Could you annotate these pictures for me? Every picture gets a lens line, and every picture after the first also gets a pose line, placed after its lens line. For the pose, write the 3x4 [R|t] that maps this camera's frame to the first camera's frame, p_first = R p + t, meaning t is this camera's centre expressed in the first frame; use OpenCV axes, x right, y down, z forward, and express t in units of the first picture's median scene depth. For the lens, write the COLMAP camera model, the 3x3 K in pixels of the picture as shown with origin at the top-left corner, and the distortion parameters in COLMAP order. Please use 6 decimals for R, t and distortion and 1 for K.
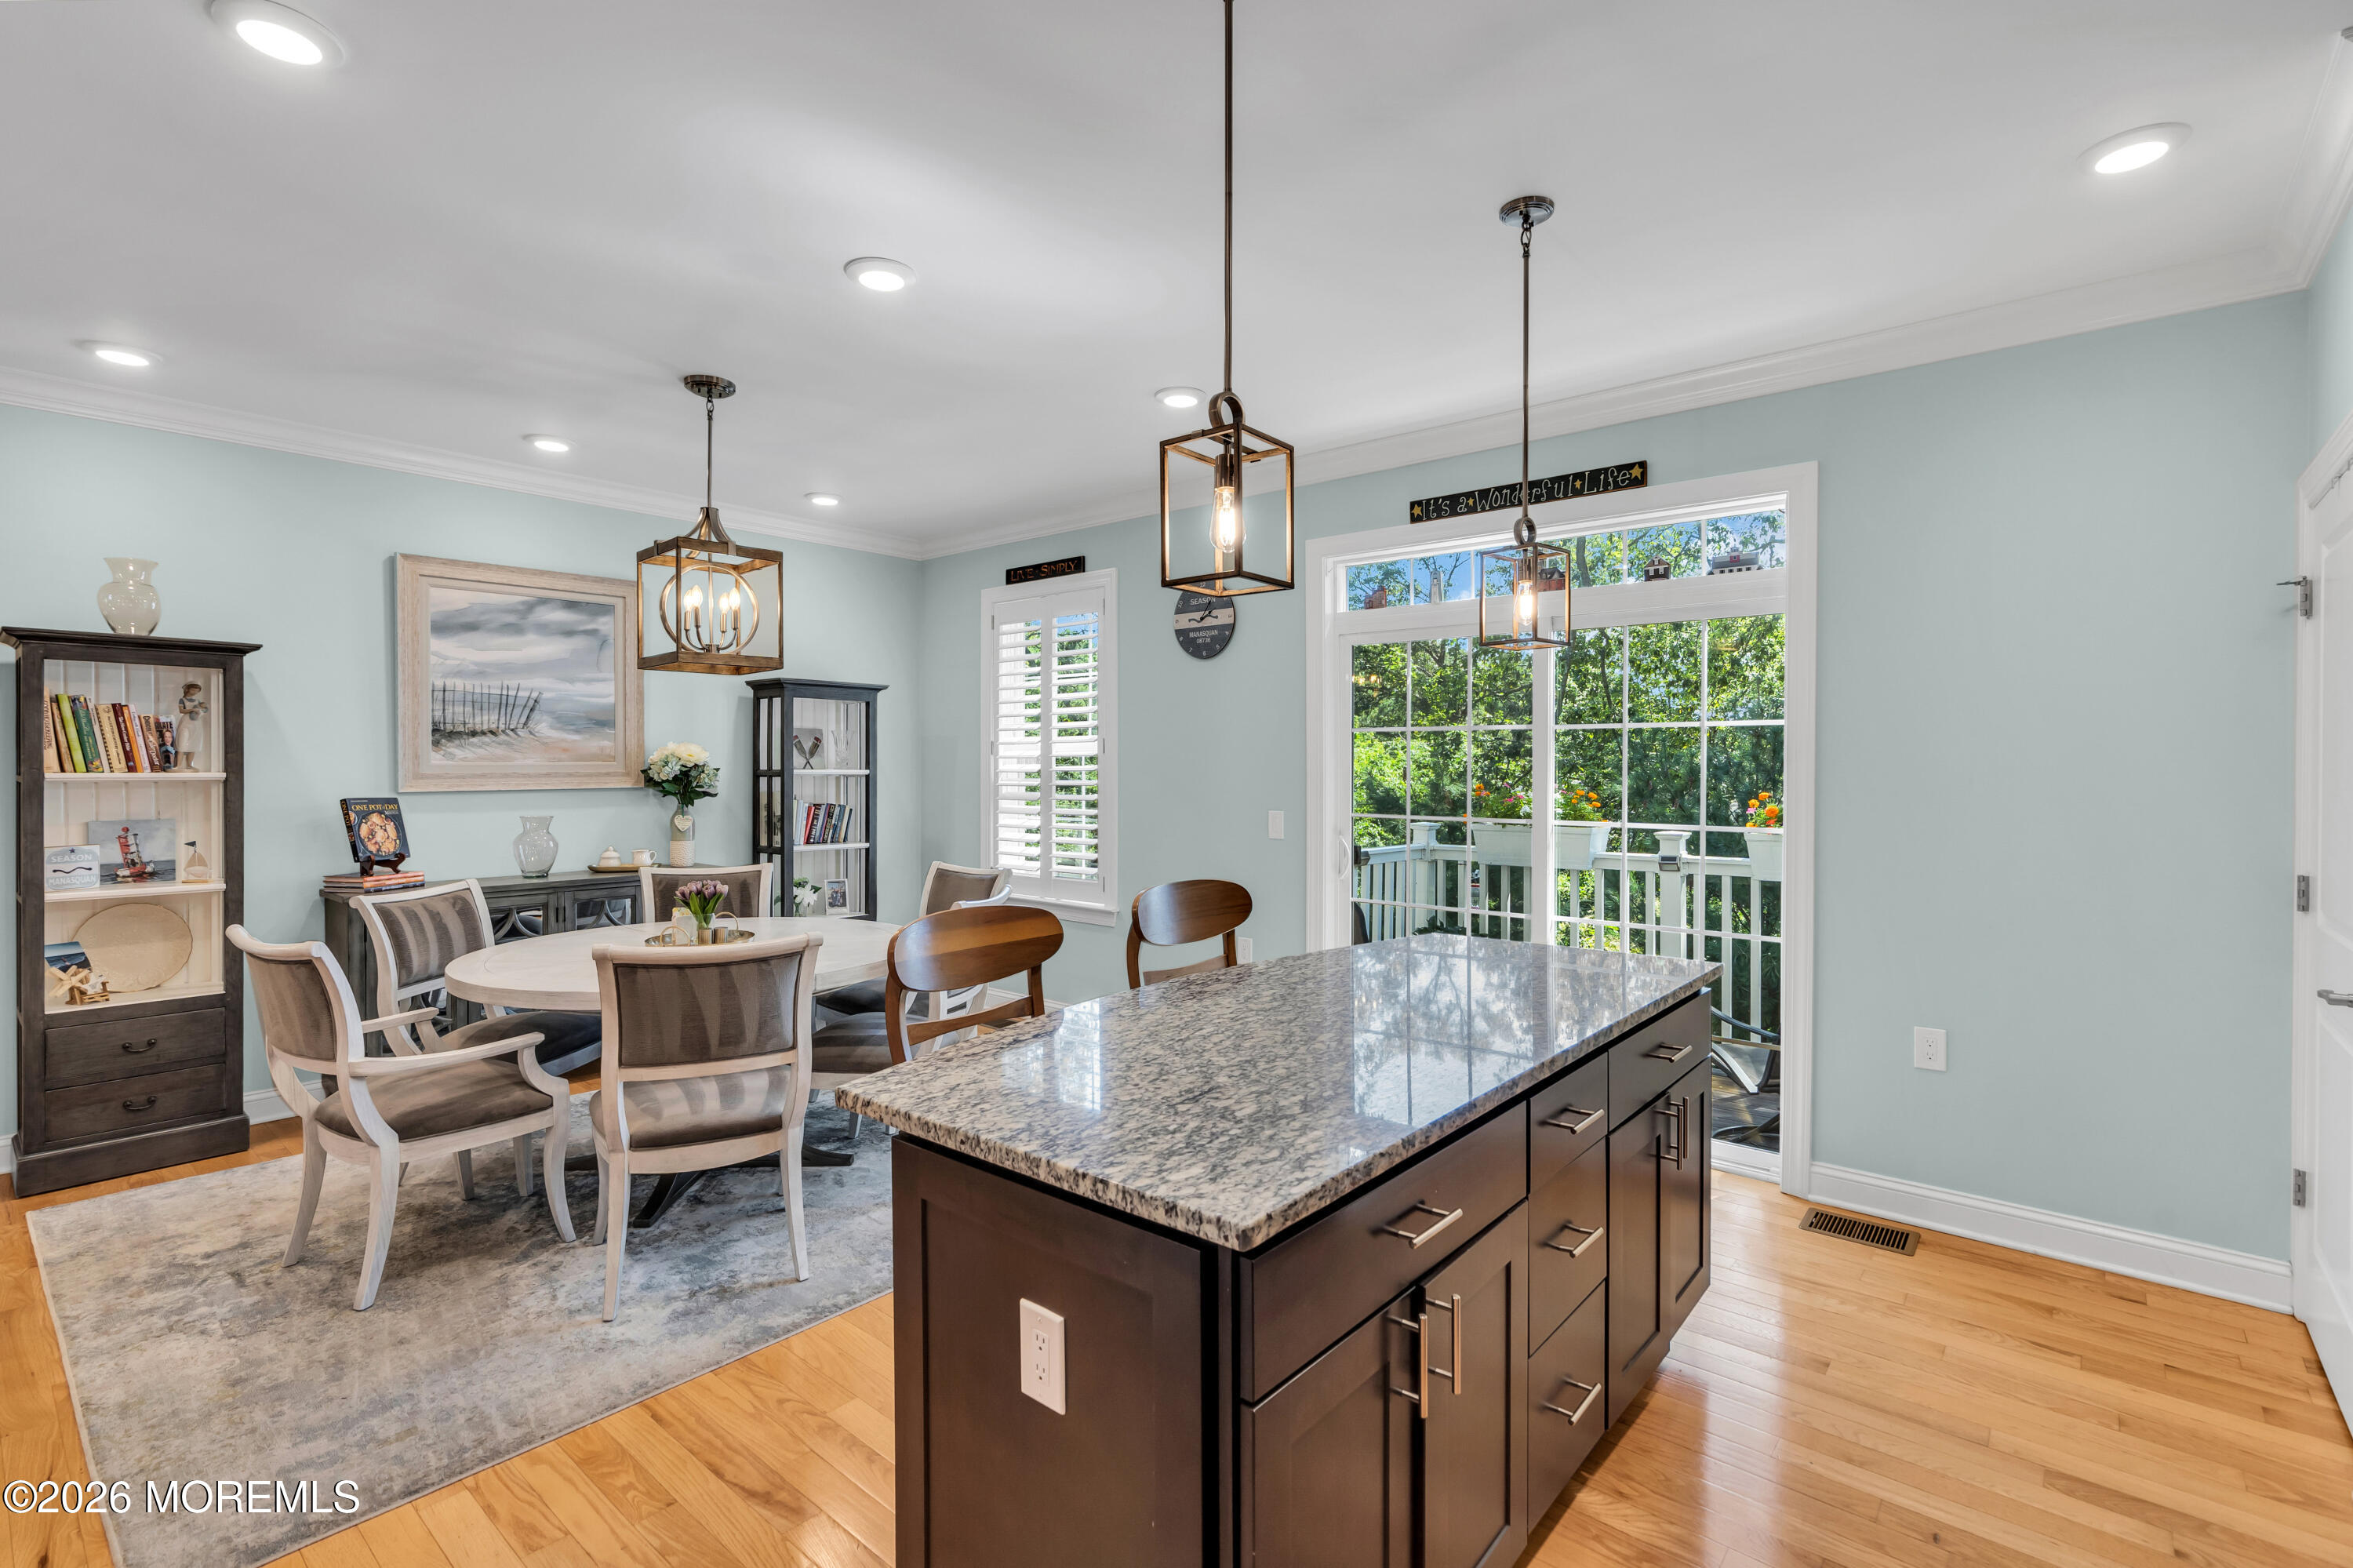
lens RADIAL K [[1076.3, 0, 1193.2], [0, 1076.3, 778.2], [0, 0, 1]] dist [-0.008911, 0.003860]
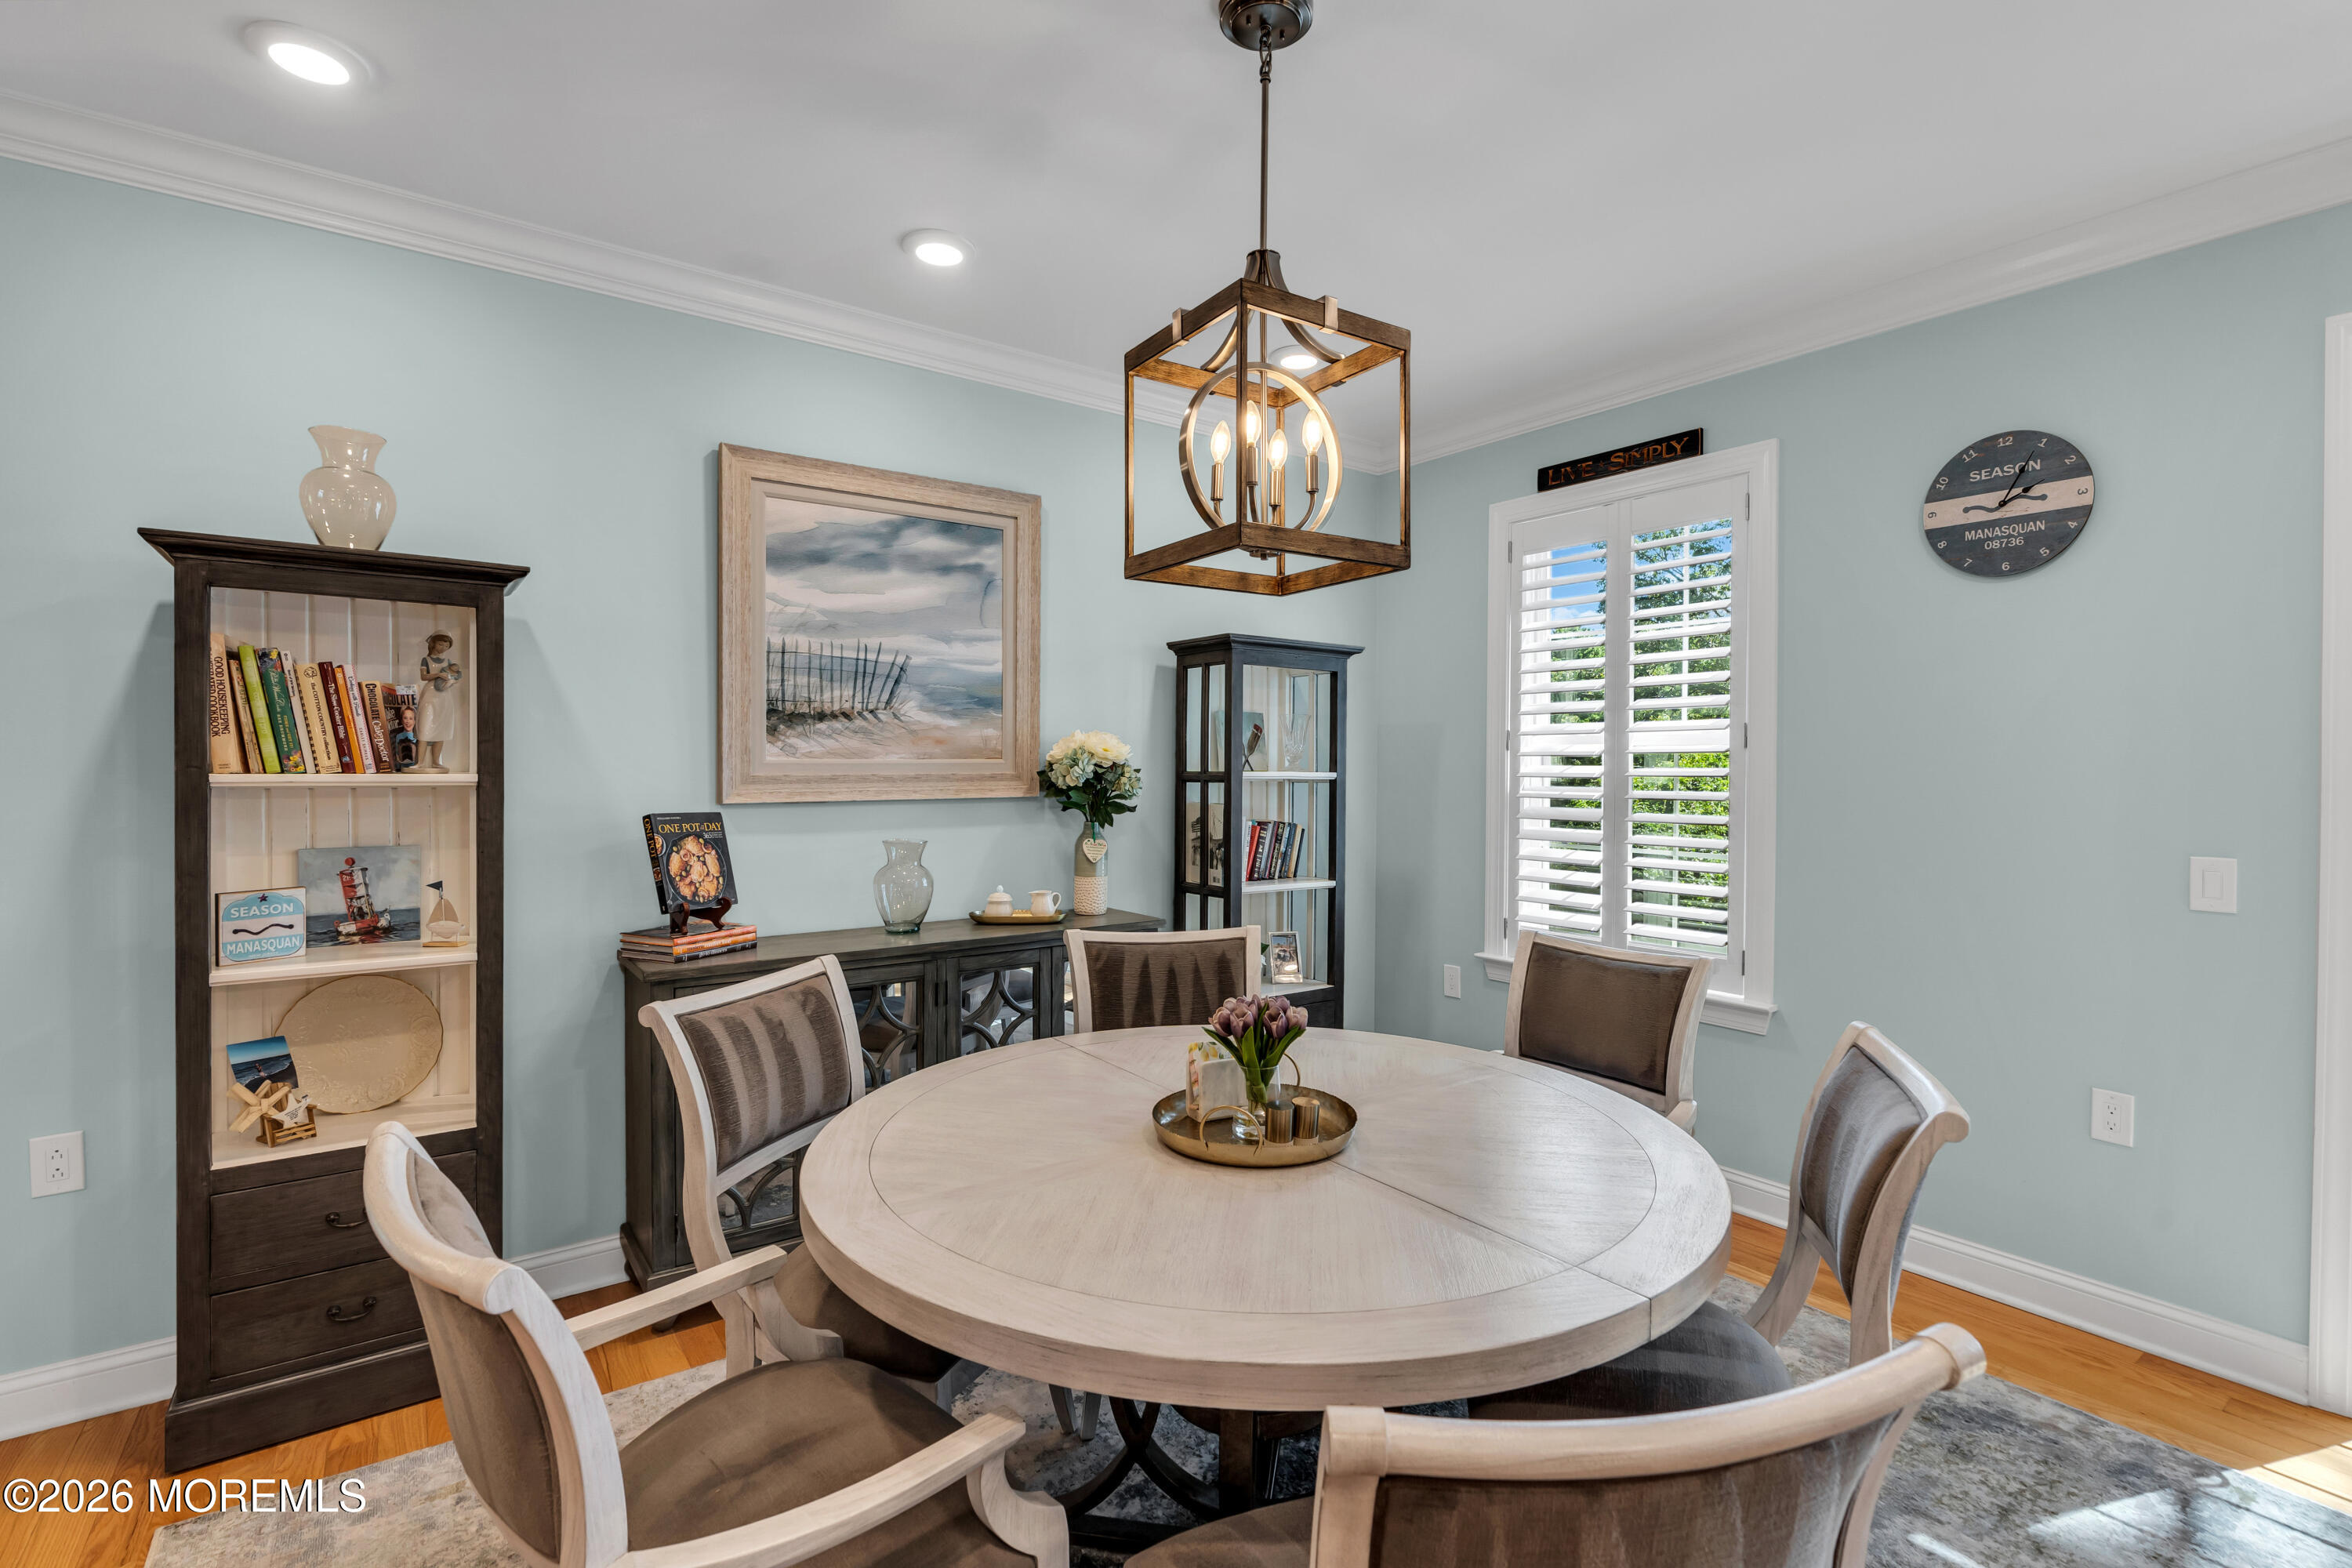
lens RADIAL K [[1075.8, 0, 1190.7], [0, 1075.8, 781.2], [0, 0, 1]] dist [-0.008911, 0.003860]
pose [[0.973516, 0.007819, -0.228485, -0.322060], [-0.007131, 0.999967, 0.003834, -0.005802], [0.228507, -0.002103, 0.973540, 0.439077]]
